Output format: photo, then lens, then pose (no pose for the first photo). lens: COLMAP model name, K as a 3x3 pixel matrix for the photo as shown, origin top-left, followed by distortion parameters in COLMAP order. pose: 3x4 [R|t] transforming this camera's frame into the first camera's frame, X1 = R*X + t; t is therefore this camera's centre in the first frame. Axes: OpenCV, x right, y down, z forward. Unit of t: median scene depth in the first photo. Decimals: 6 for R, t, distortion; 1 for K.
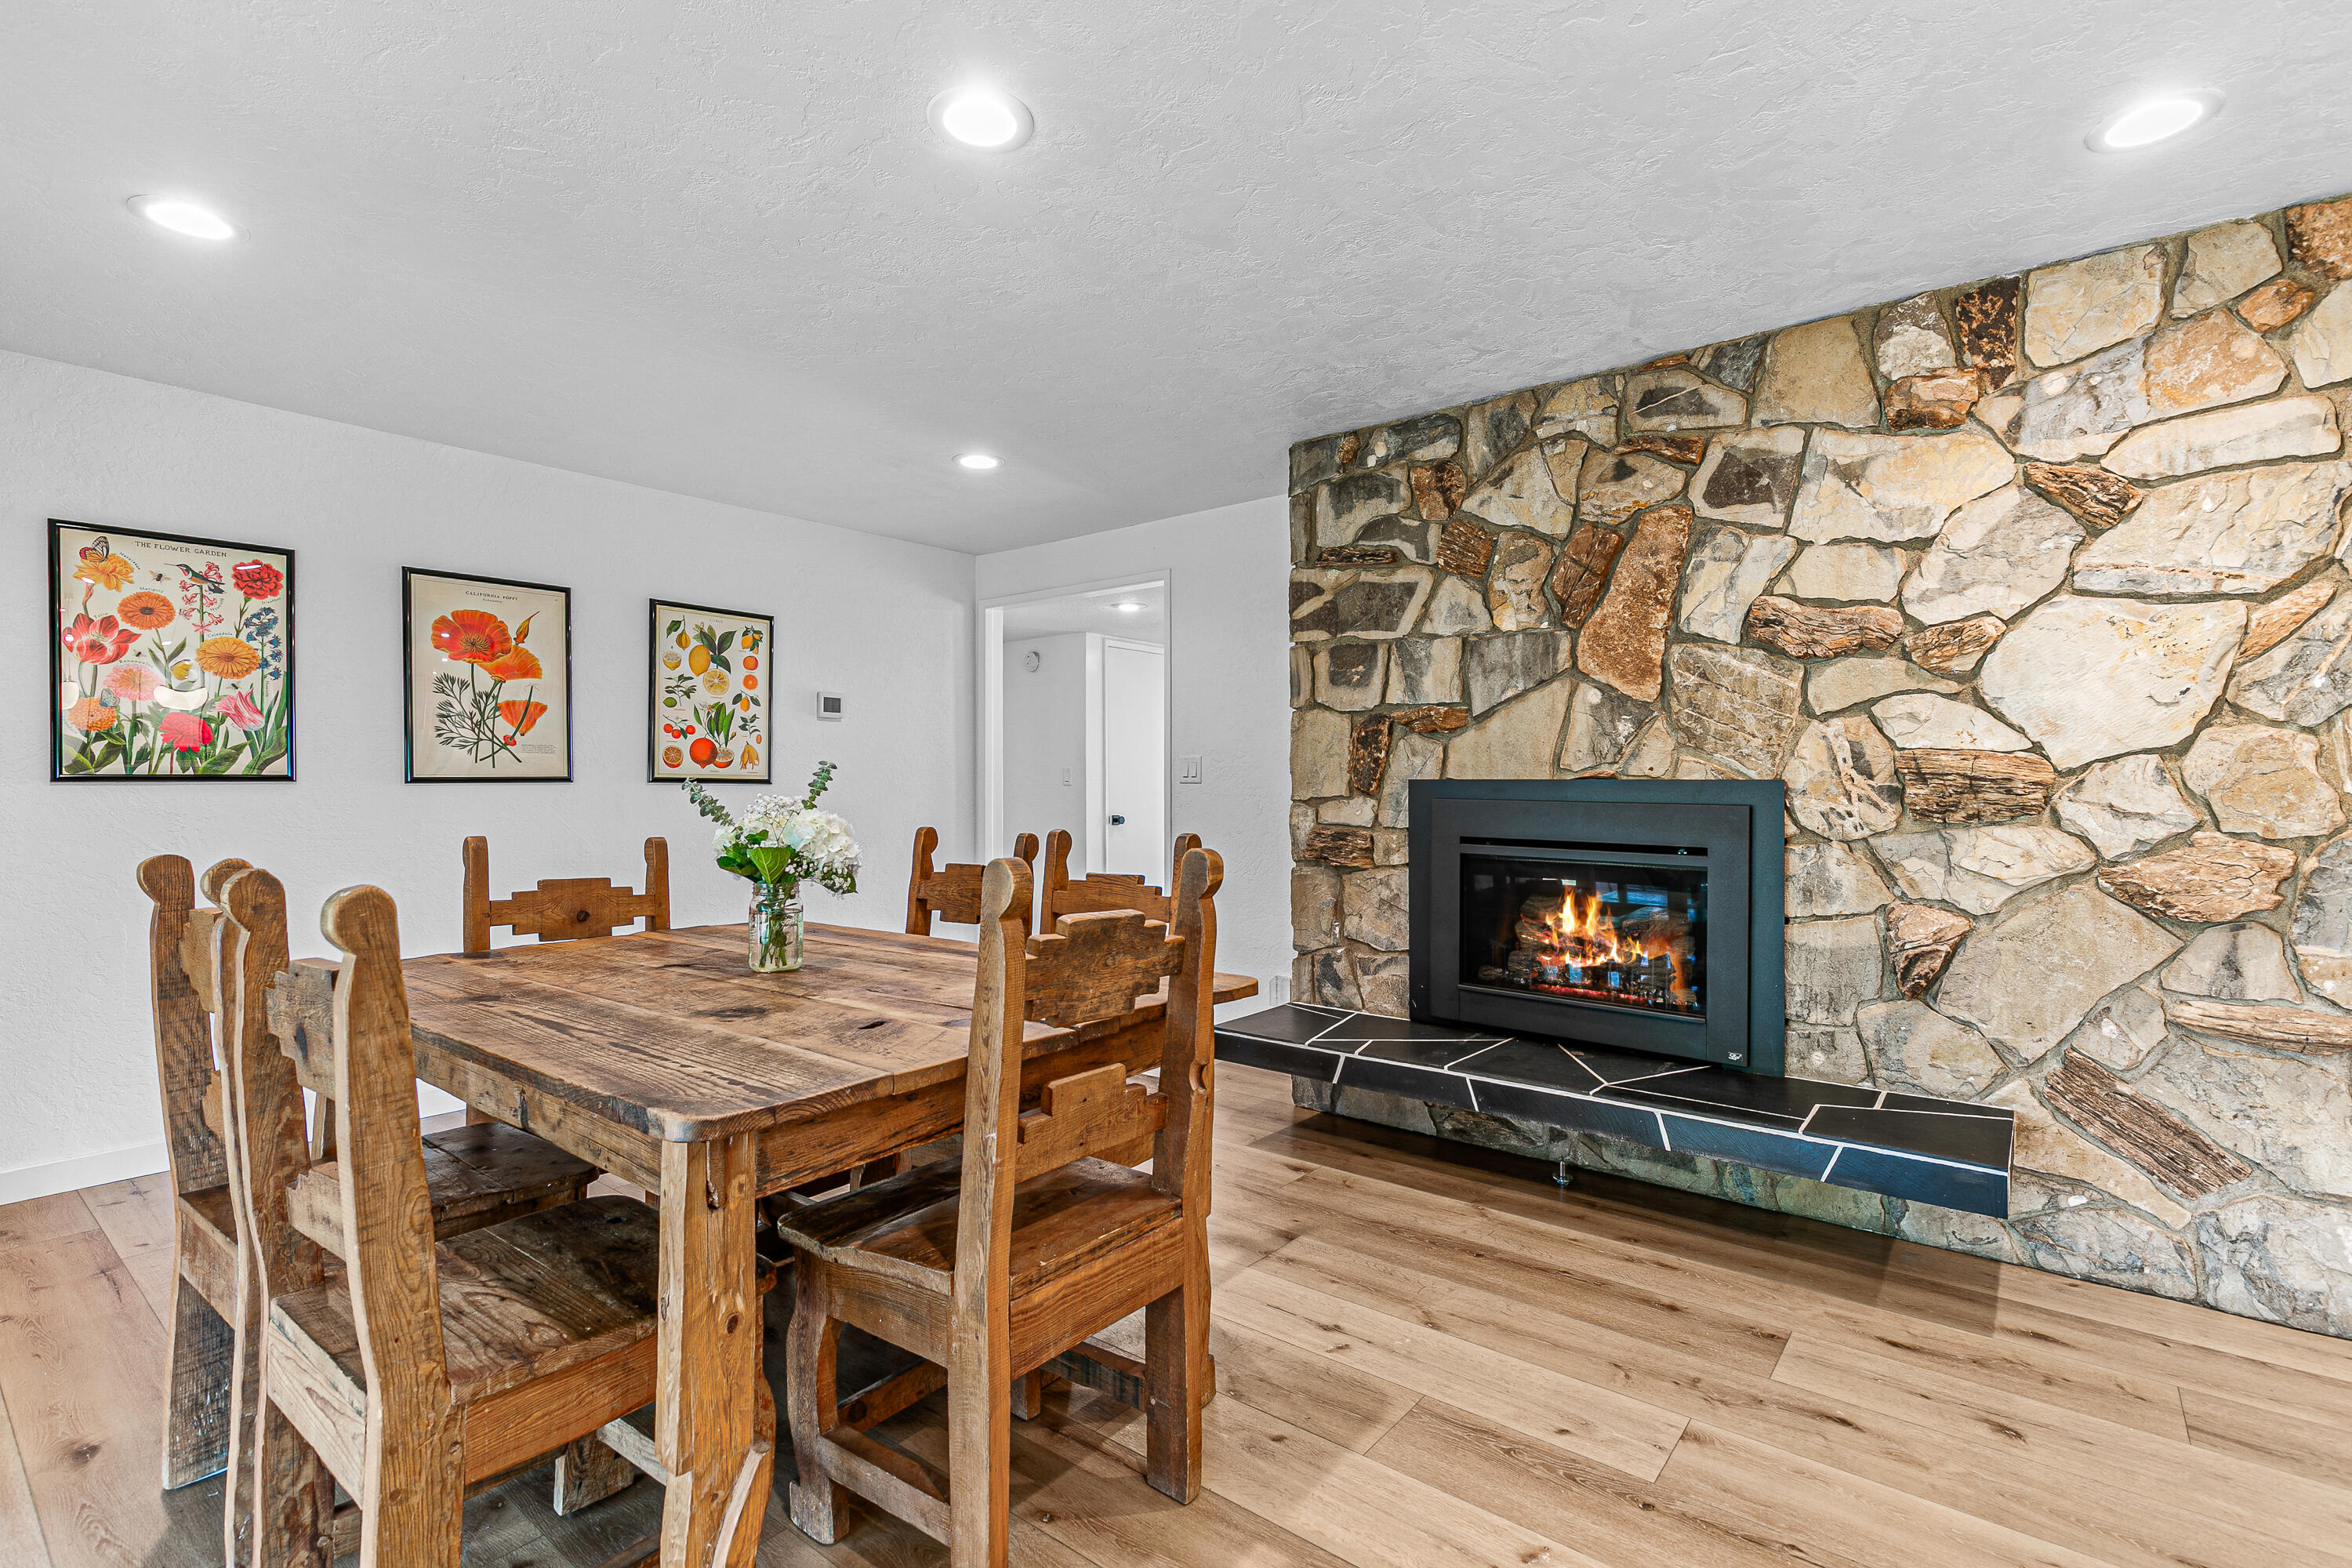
lens RADIAL K [[1072.7, 0, 1176.6], [0, 1072.7, 779.7], [0, 0, 1]] dist [0.011427, -0.001844]
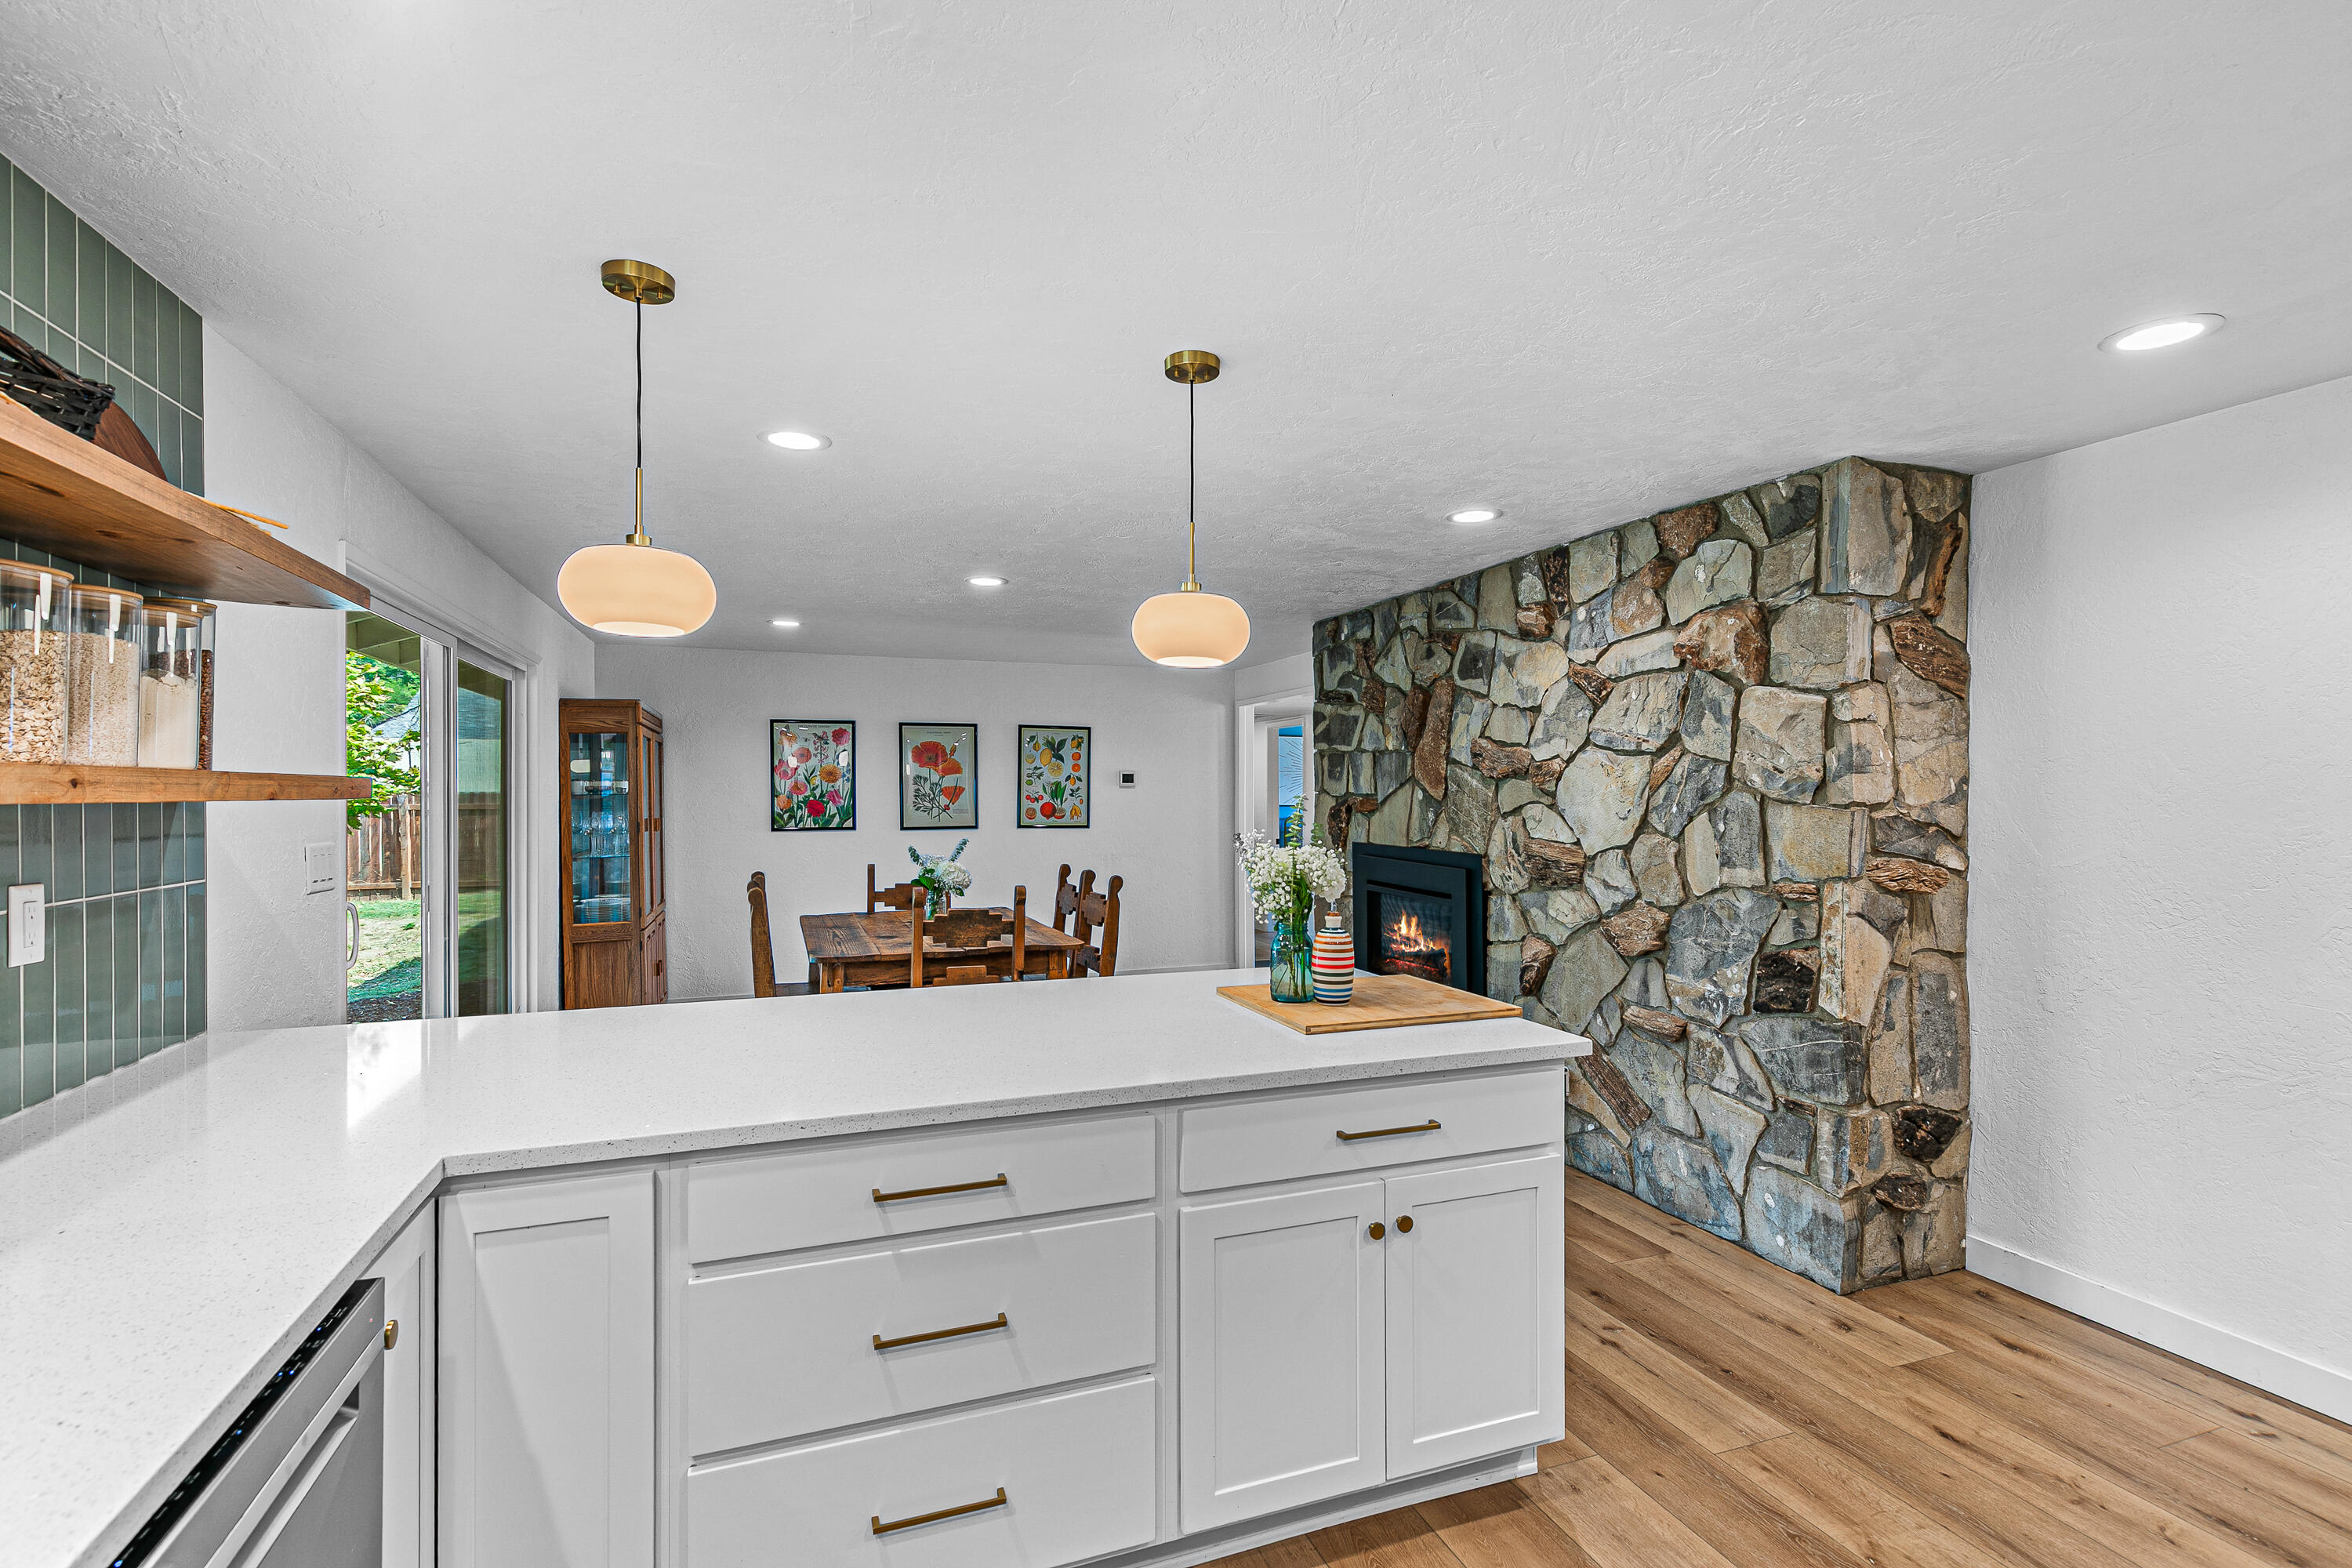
lens RADIAL K [[1072.7, 0, 1177.8], [0, 1072.7, 793.7], [0, 0, 1]] dist [0.011427, -0.001844]
pose [[0.858010, 0.001484, -0.513631, 0.984010], [0.002642, 0.999970, 0.007301, -0.101522], [0.513626, -0.007621, 0.857980, -0.586331]]
